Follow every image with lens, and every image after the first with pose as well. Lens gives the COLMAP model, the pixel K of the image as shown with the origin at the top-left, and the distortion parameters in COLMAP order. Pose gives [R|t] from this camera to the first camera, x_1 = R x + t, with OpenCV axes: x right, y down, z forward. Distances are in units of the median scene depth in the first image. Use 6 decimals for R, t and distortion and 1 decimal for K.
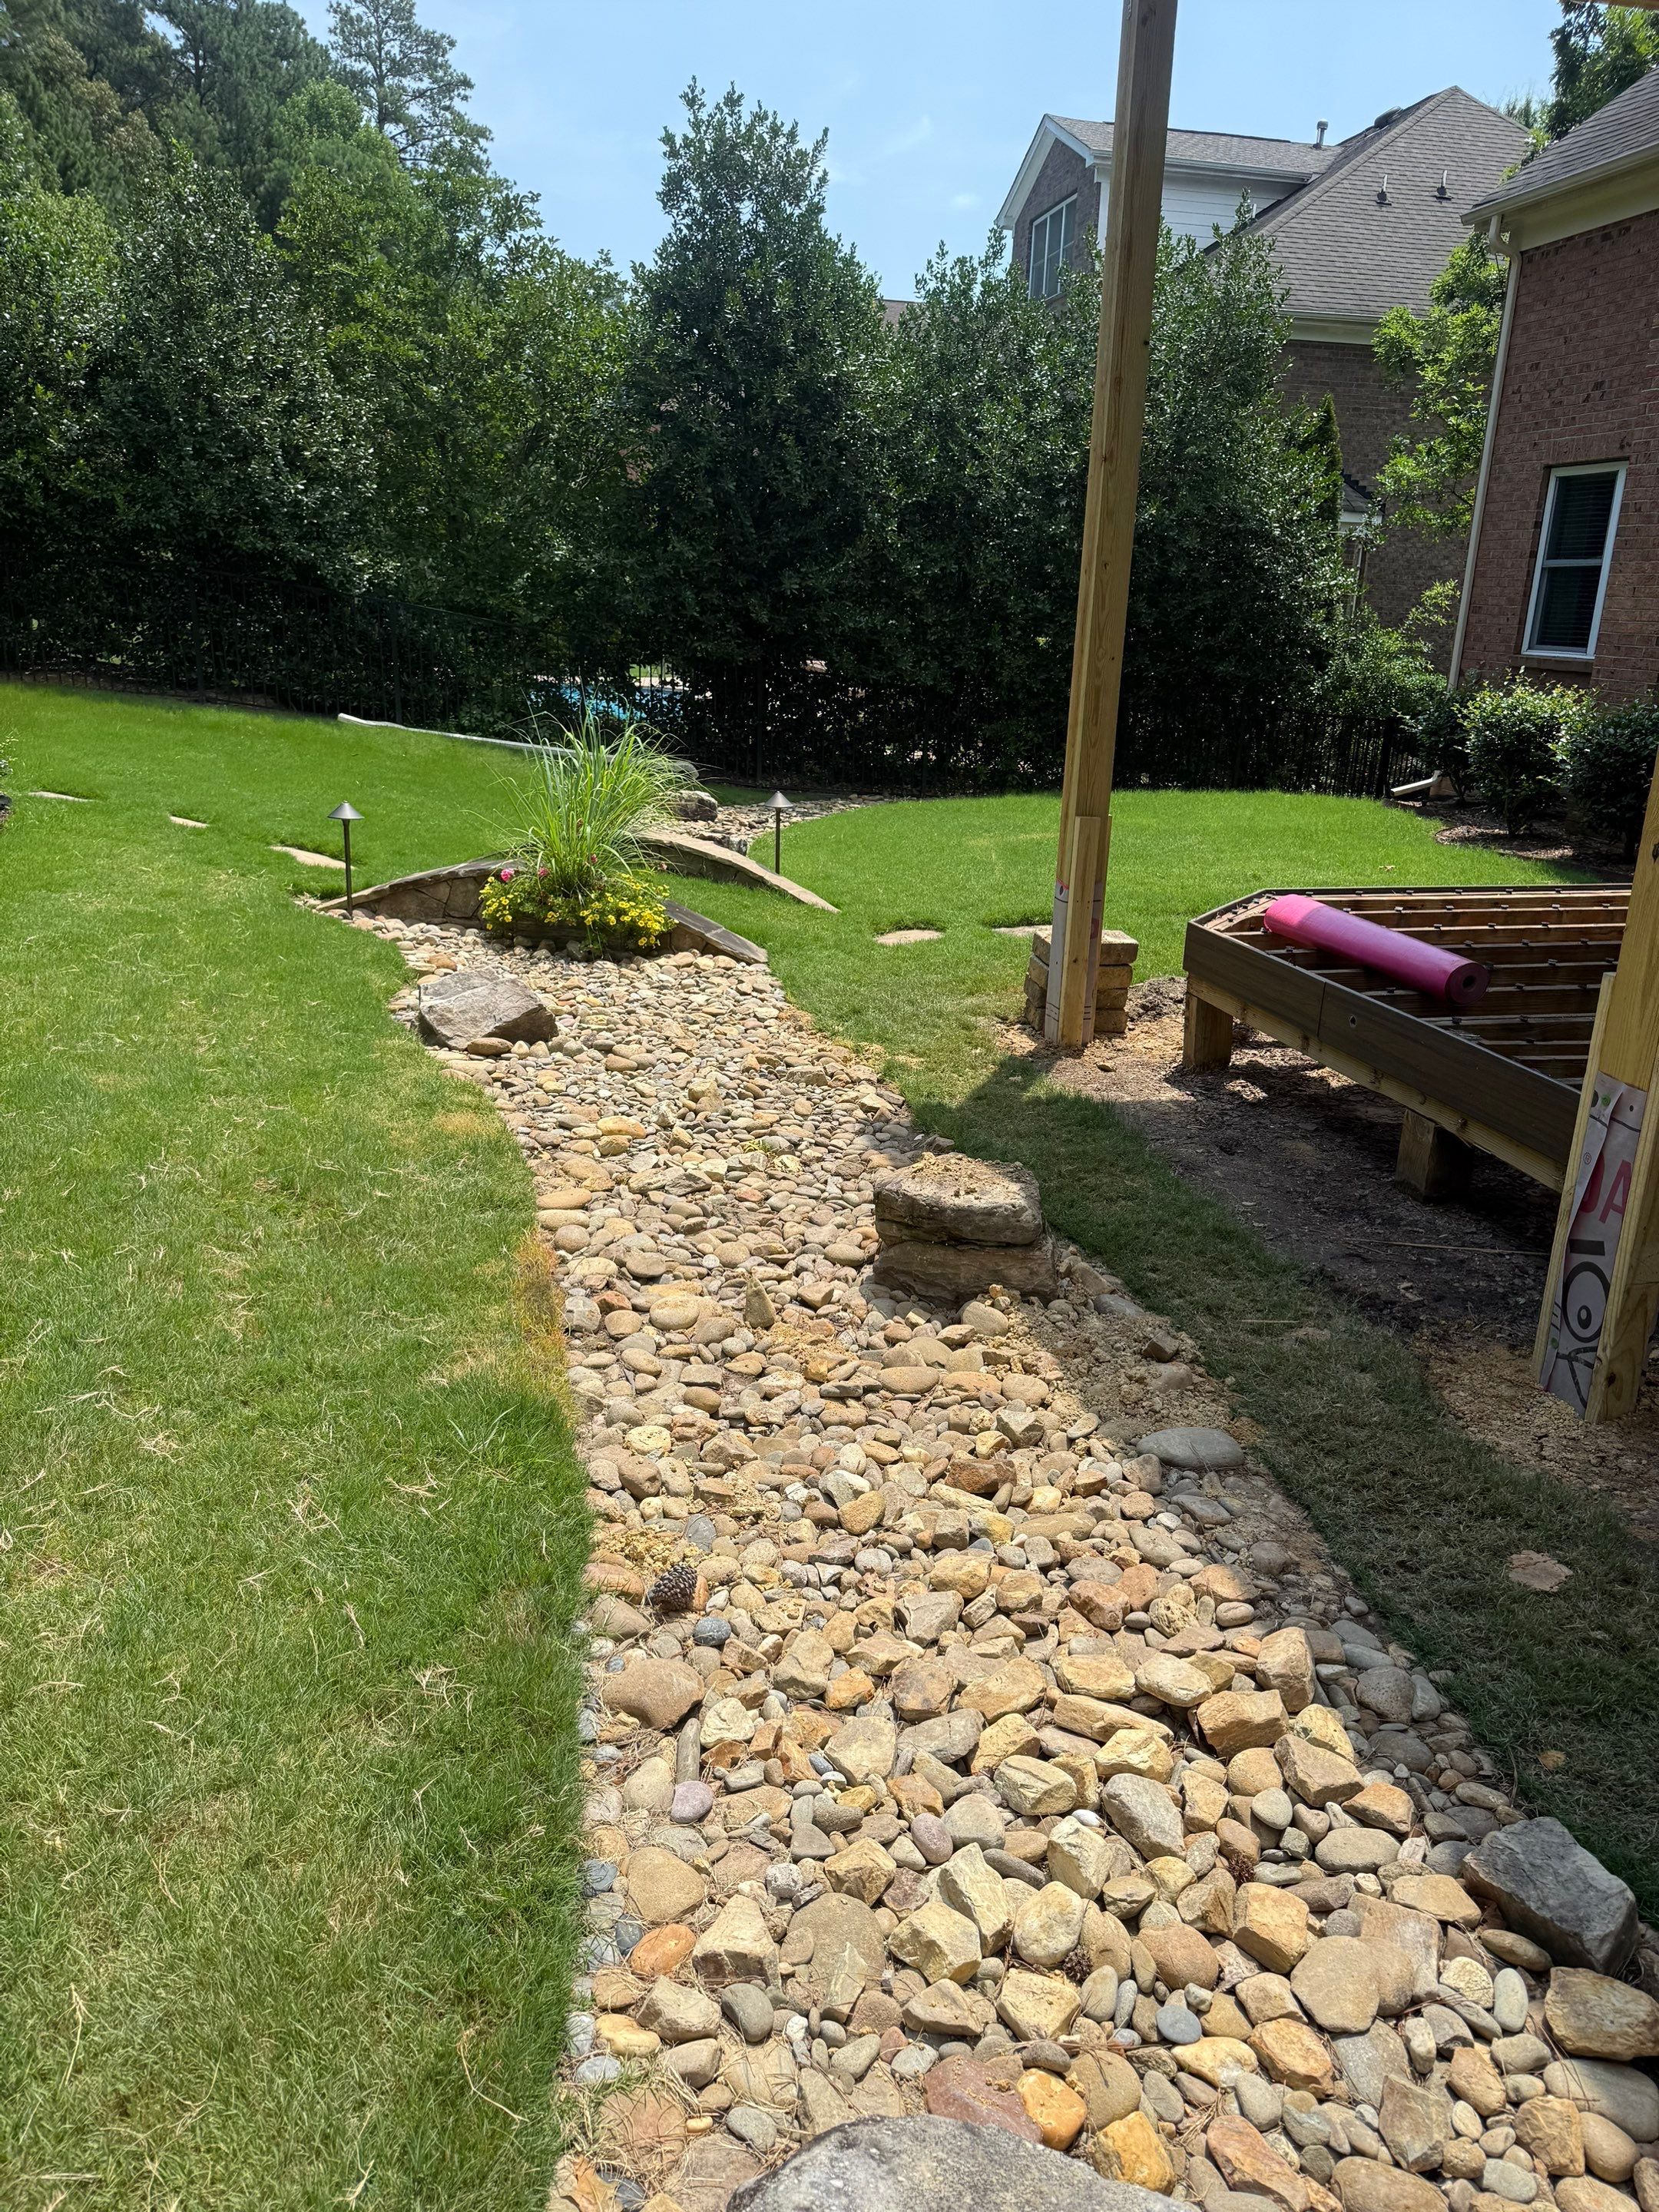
lens RADIAL K [[1559.1, 0, 822.4], [0, 1559.1, 1109.1], [0, 0, 1]] dist [0.020727, -0.025521]
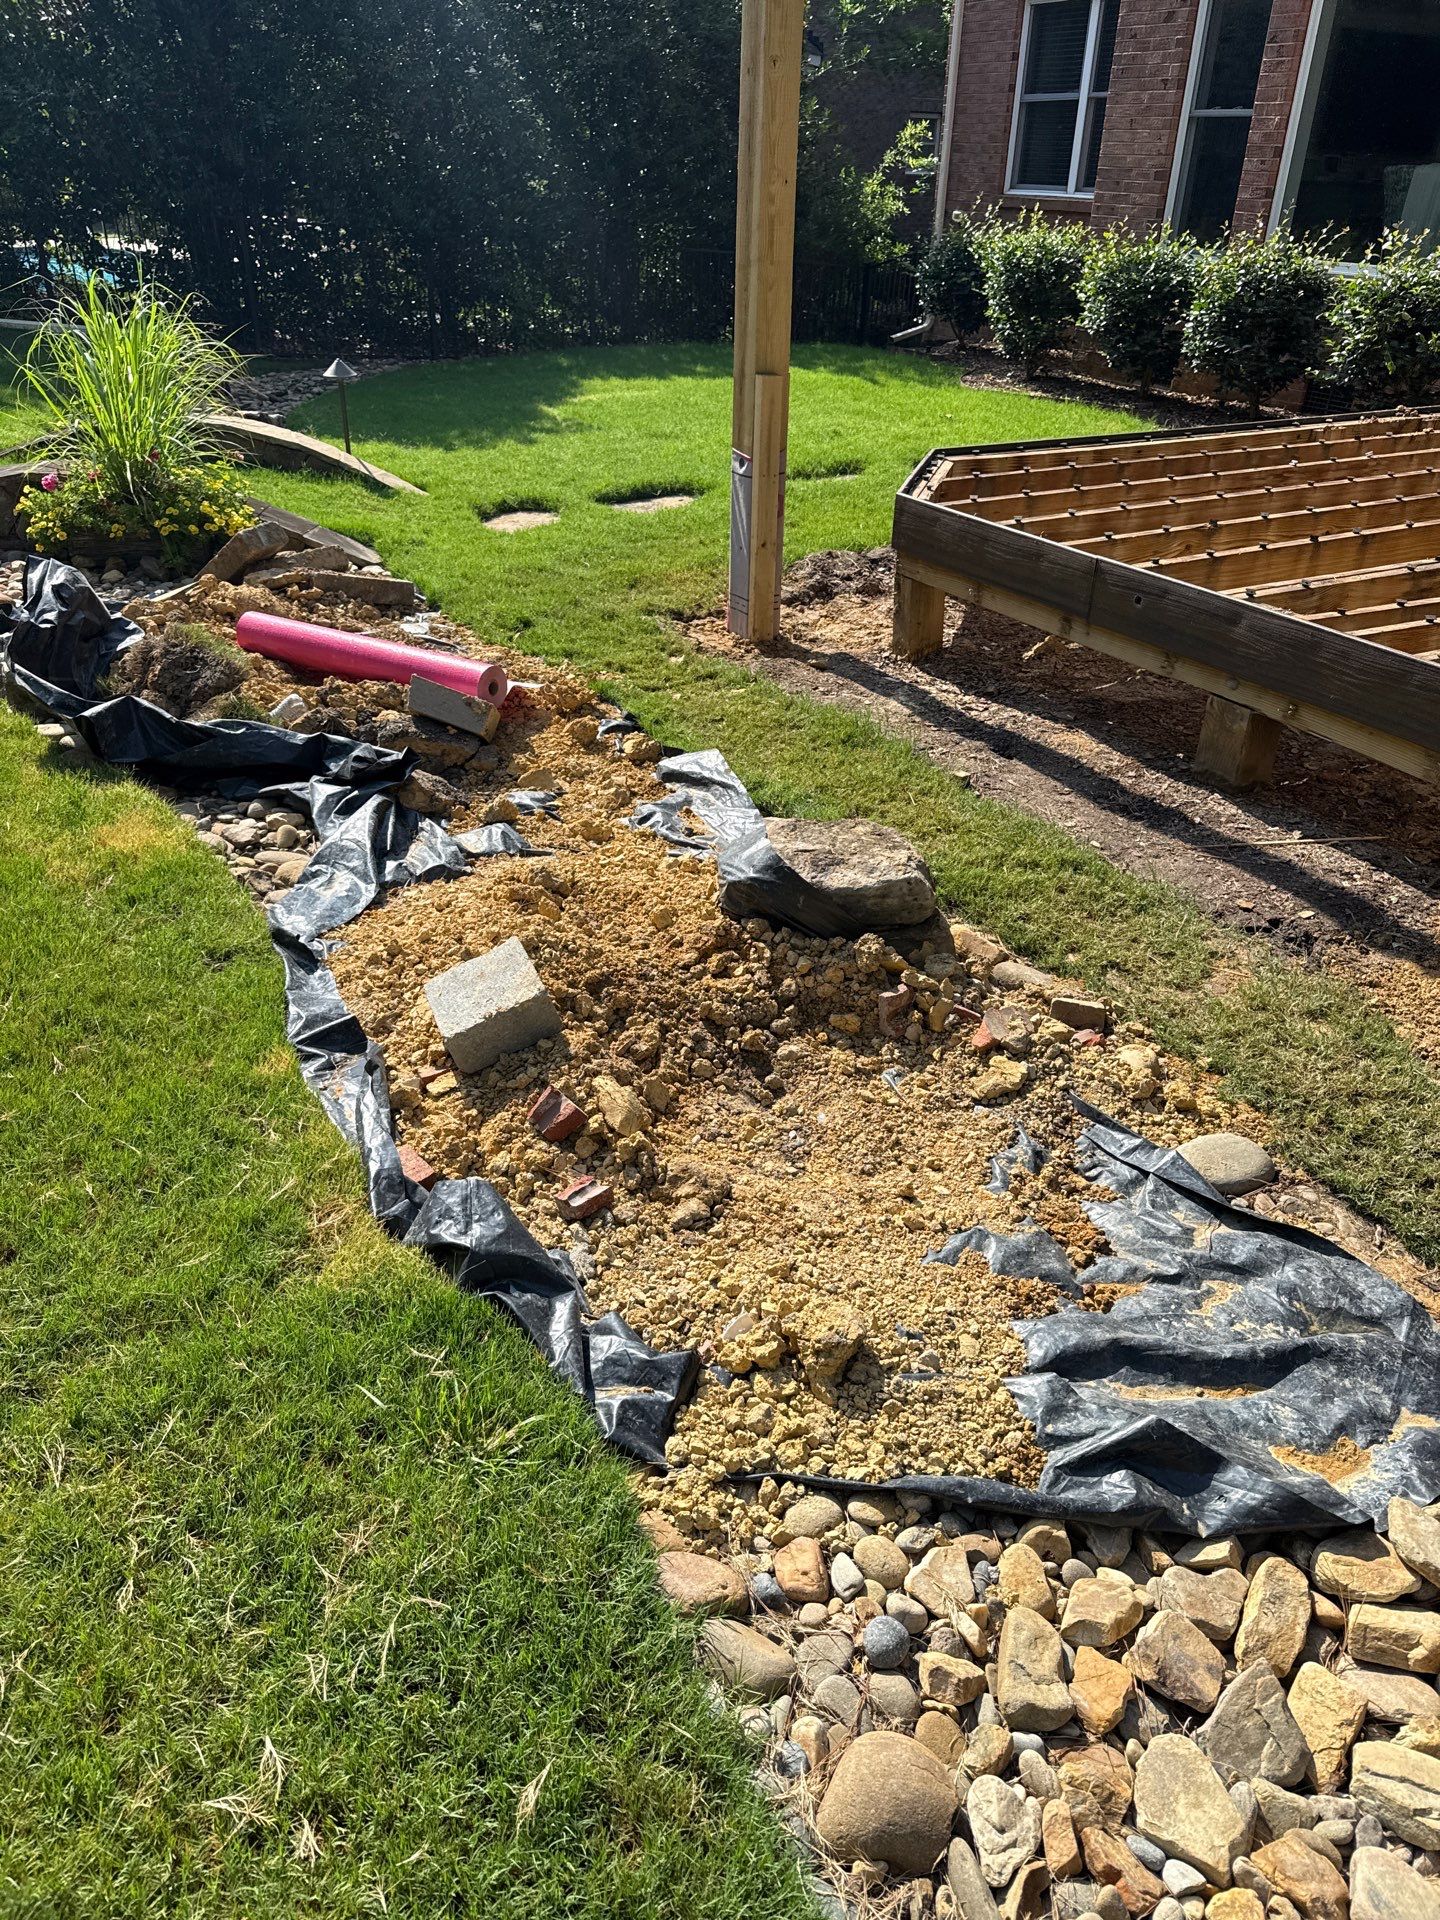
lens RADIAL K [[1353.2, 0, 727.3], [0, 1353.2, 958.8], [0, 0, 1]] dist [0.020727, -0.025521]
pose [[0.955365, -0.153283, 0.252550, -0.077072], [0.094598, 0.968578, 0.230018, -0.034934], [-0.279872, -0.195861, 0.939846, 0.160991]]
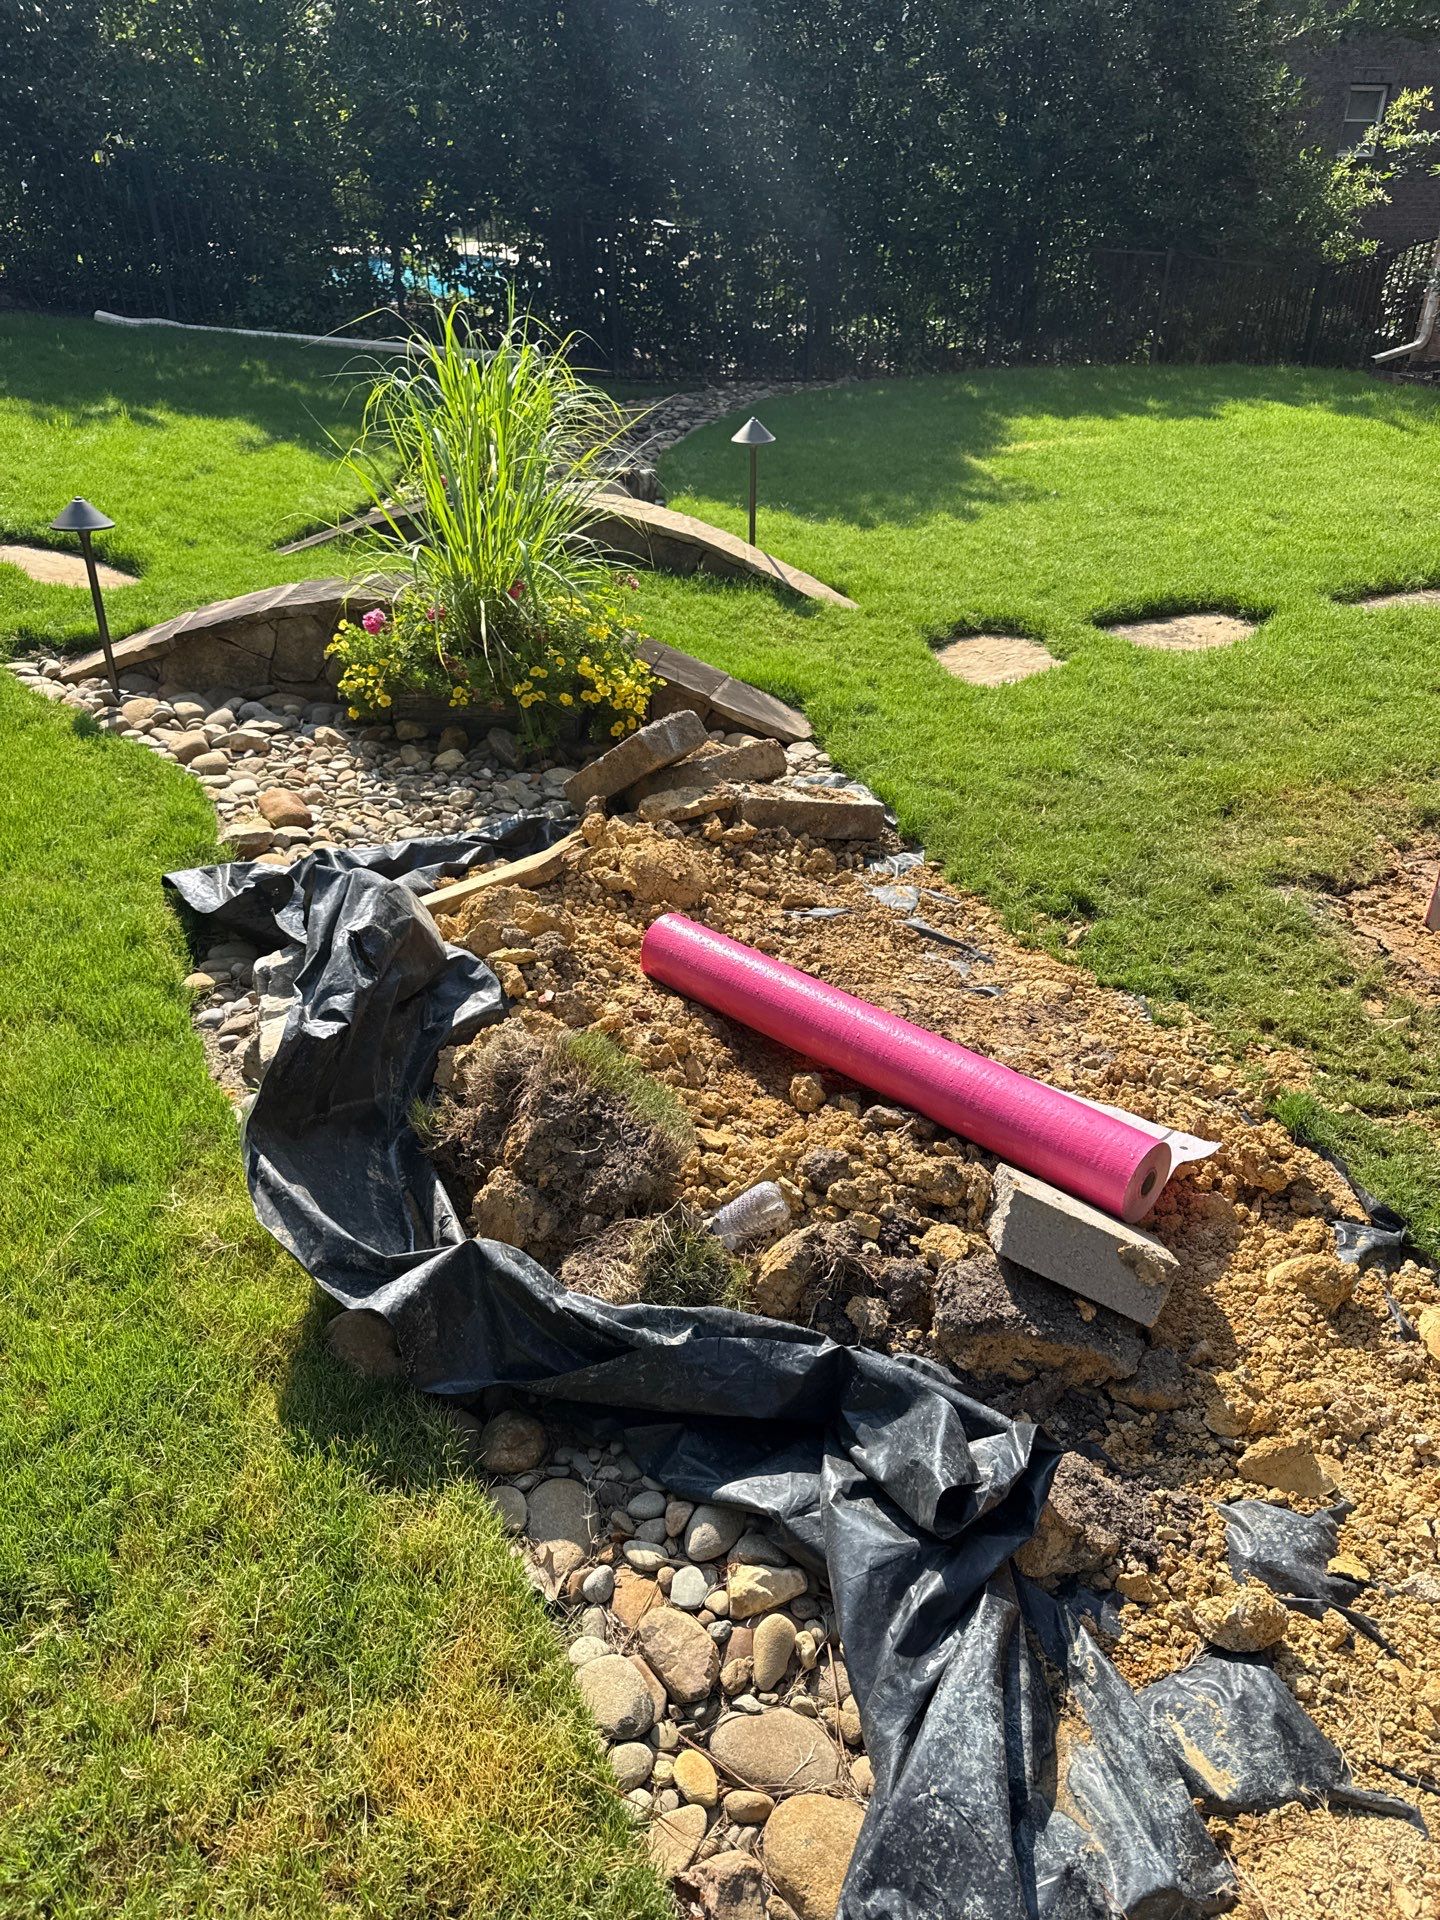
lens RADIAL K [[1353.2, 0, 711.7], [0, 1353.2, 969.9], [0, 0, 1]] dist [0.020727, -0.025521]
pose [[0.996429, -0.064189, 0.054863, -0.110962], [0.050284, 0.973025, 0.225155, -0.128820], [-0.067836, -0.221592, 0.972777, 0.462576]]
